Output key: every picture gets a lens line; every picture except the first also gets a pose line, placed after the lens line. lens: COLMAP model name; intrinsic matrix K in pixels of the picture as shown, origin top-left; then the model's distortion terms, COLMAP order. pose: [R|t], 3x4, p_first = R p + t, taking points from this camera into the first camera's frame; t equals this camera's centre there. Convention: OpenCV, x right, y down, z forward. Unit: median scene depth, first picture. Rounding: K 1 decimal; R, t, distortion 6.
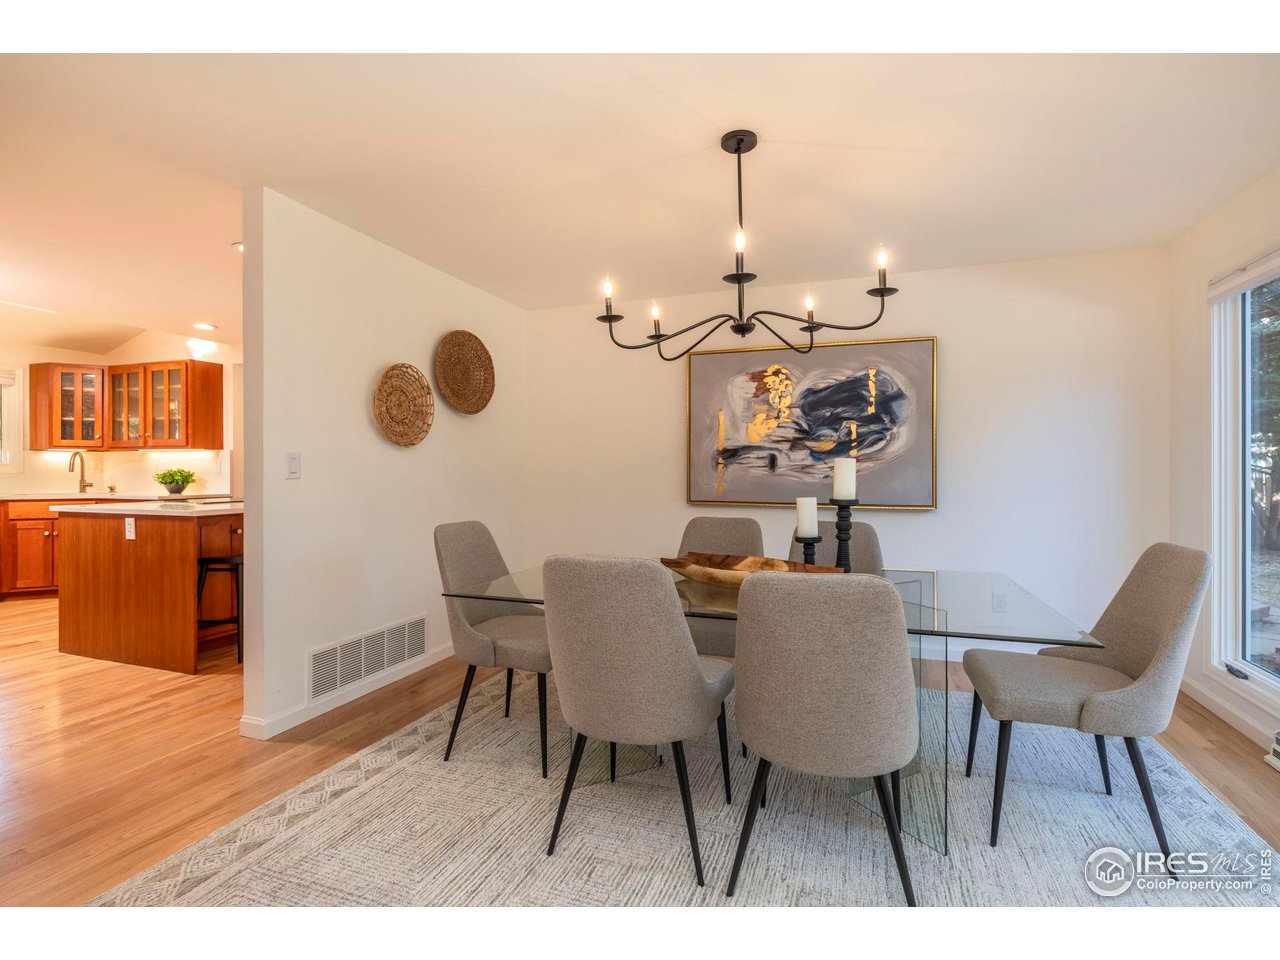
lens RADIAL K [[590.8, 0, 648.4], [0, 590.8, 471.5], [0, 0, 1]] dist [-0.002918, 0.000411]
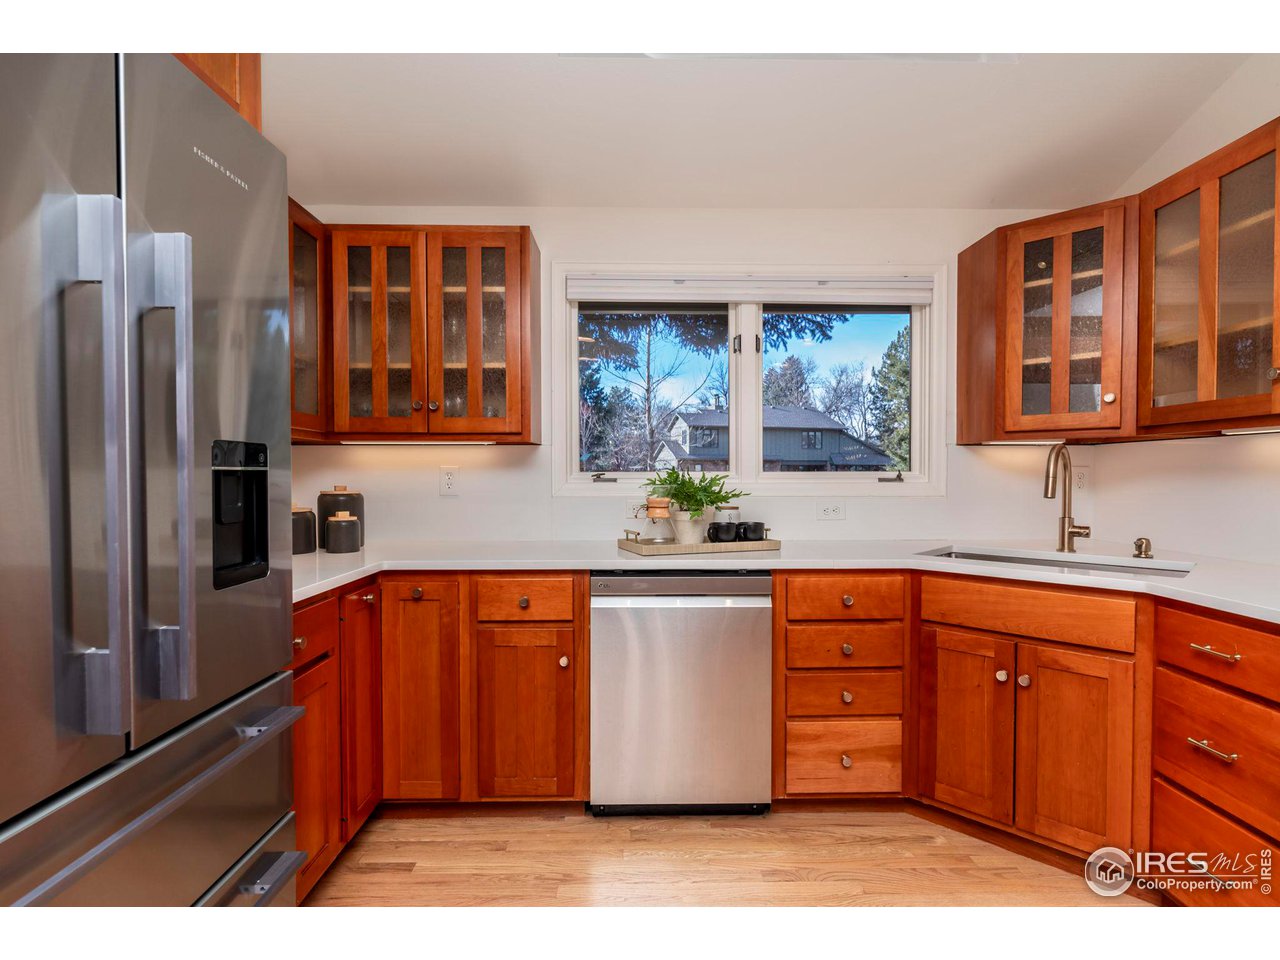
lens RADIAL K [[590.8, 0, 646.5], [0, 590.8, 492.3], [0, 0, 1]] dist [-0.002918, 0.000411]
pose [[0.311170, 0.029641, -0.949892, -0.696728], [-0.000292, 0.999516, 0.031094, -0.014194], [0.950354, -0.009398, 0.311028, 0.636251]]
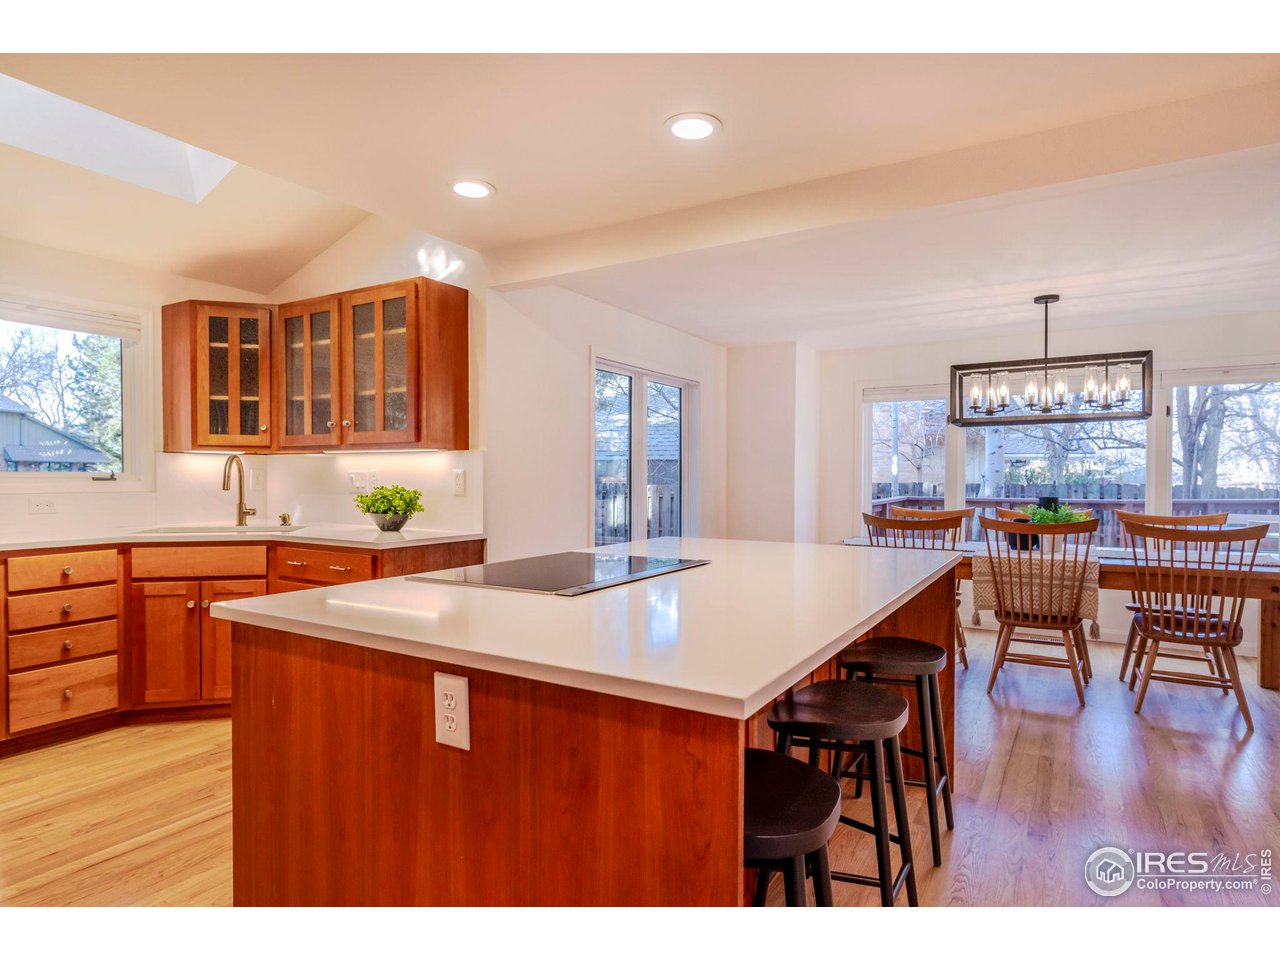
lens RADIAL K [[701.7, 0, 645.5], [0, 701.7, 482.5], [0, 0, 1]] dist [0.004902, 0.001444]
pose [[0.978686, 0.005068, -0.205300, -0.437887], [-0.003025, 0.999943, 0.010263, -0.014803], [0.205341, -0.009423, 0.978645, 0.414222]]
